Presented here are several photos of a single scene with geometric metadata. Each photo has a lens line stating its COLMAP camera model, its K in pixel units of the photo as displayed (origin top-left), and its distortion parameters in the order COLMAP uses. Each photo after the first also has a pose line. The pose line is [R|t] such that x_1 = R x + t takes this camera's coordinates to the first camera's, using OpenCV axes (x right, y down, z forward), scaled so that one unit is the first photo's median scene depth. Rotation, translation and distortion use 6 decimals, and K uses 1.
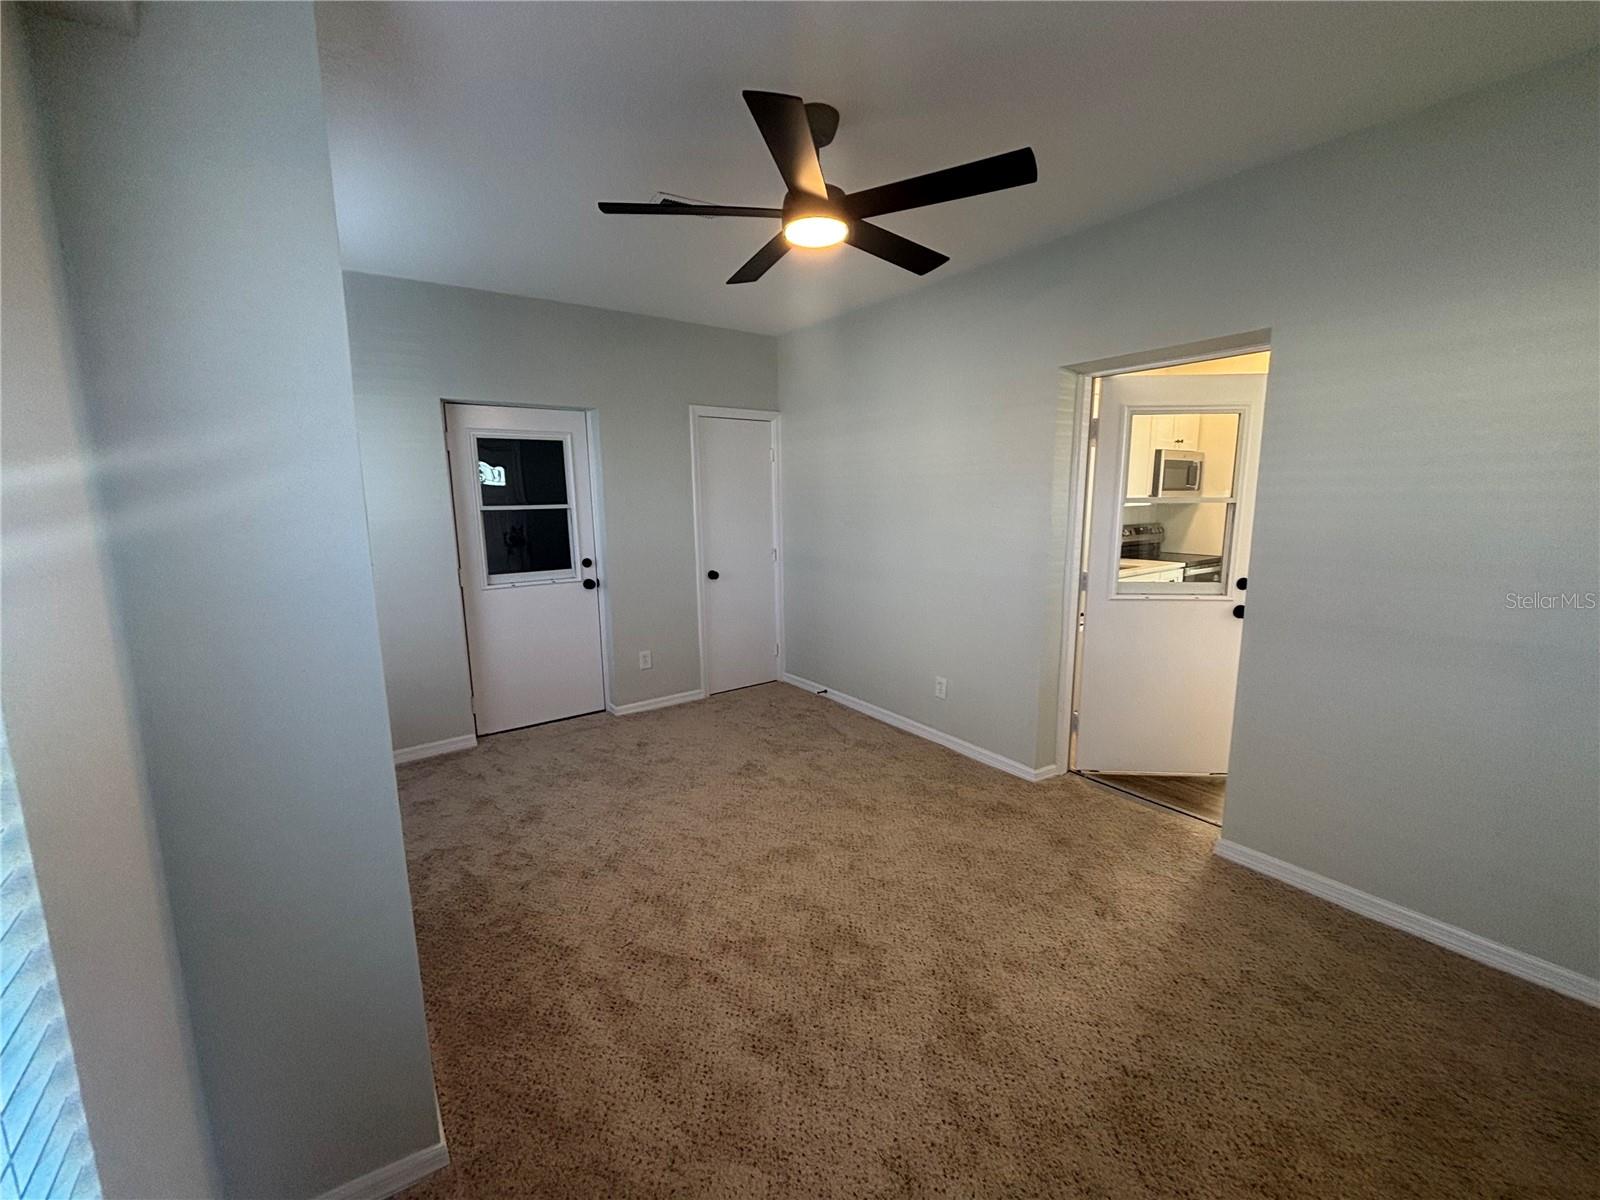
lens RADIAL K [[646.6, 0, 801.5], [0, 646.6, 600.2], [0, 0, 1]] dist [-0.000239, -0.000297]
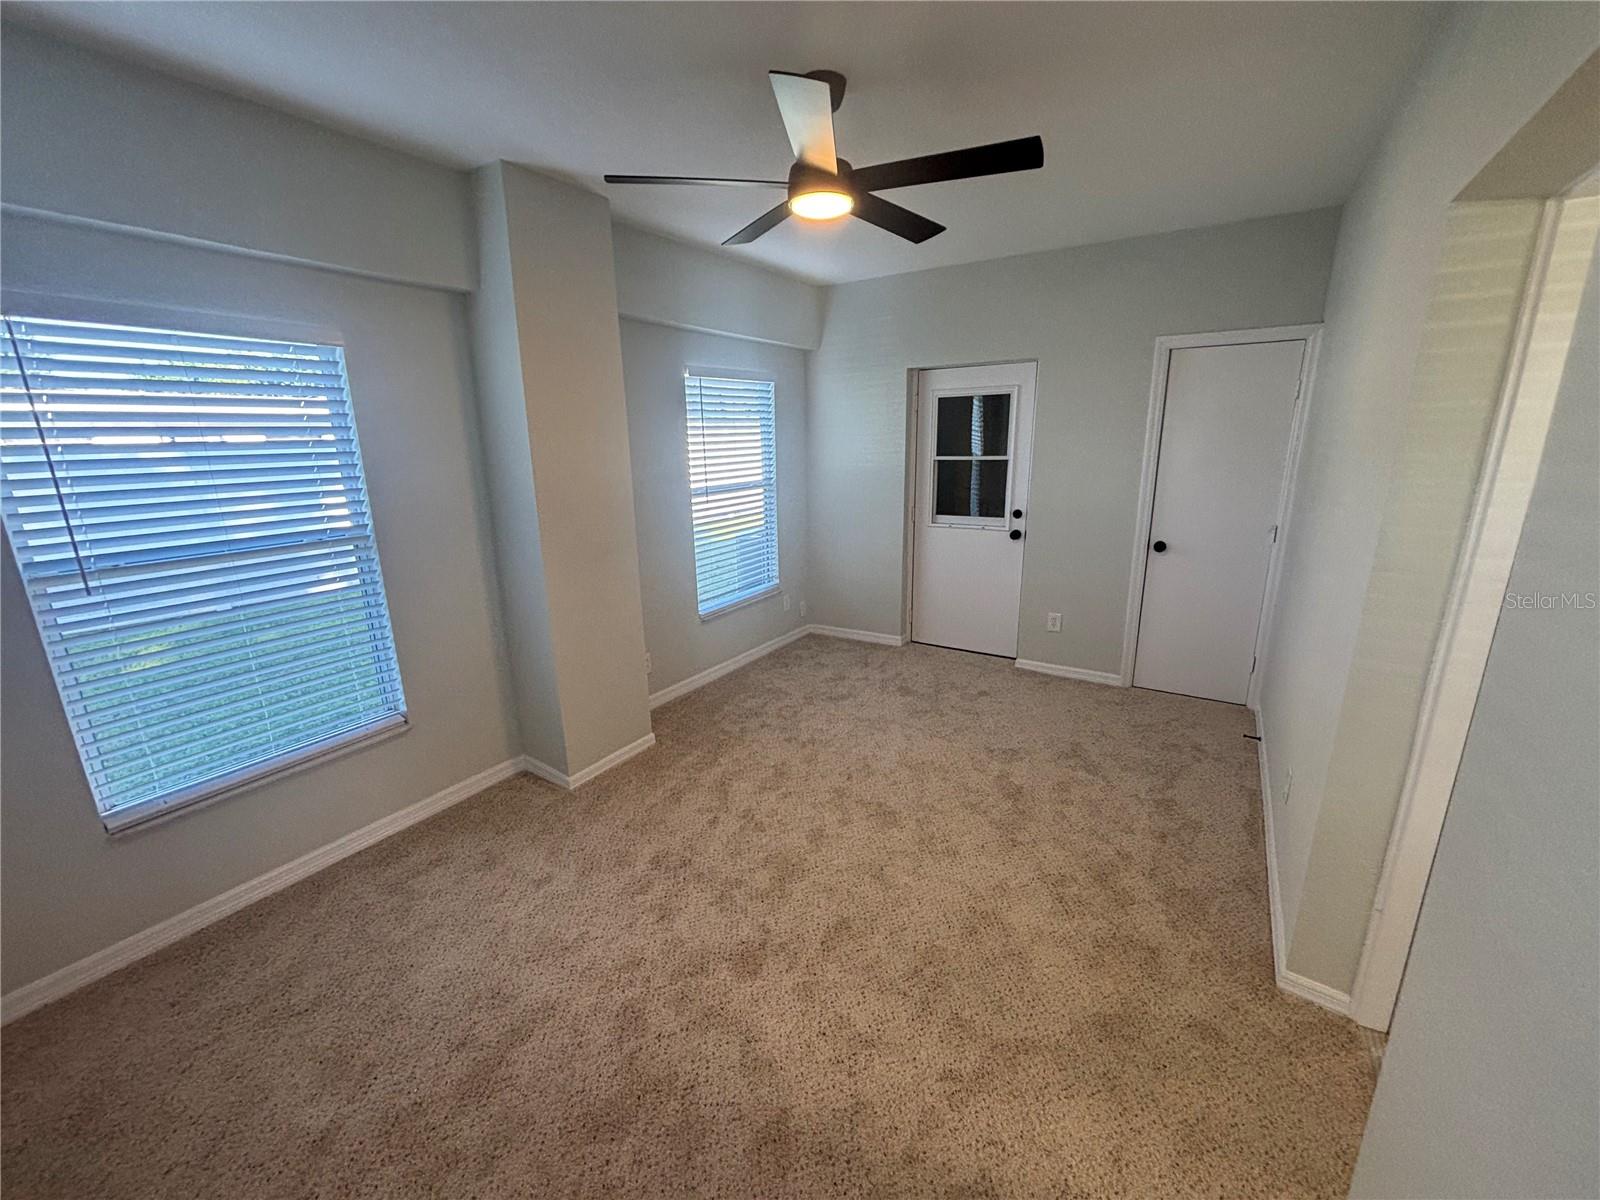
lens RADIAL K [[646.6, 0, 801.5], [0, 646.6, 600.2], [0, 0, 1]] dist [-0.000239, -0.000297]
pose [[0.365992, 0.238175, -0.899624, 0.548827], [-0.145790, 0.969433, 0.197346, -0.085438], [0.919127, 0.058929, 0.389528, 0.321911]]
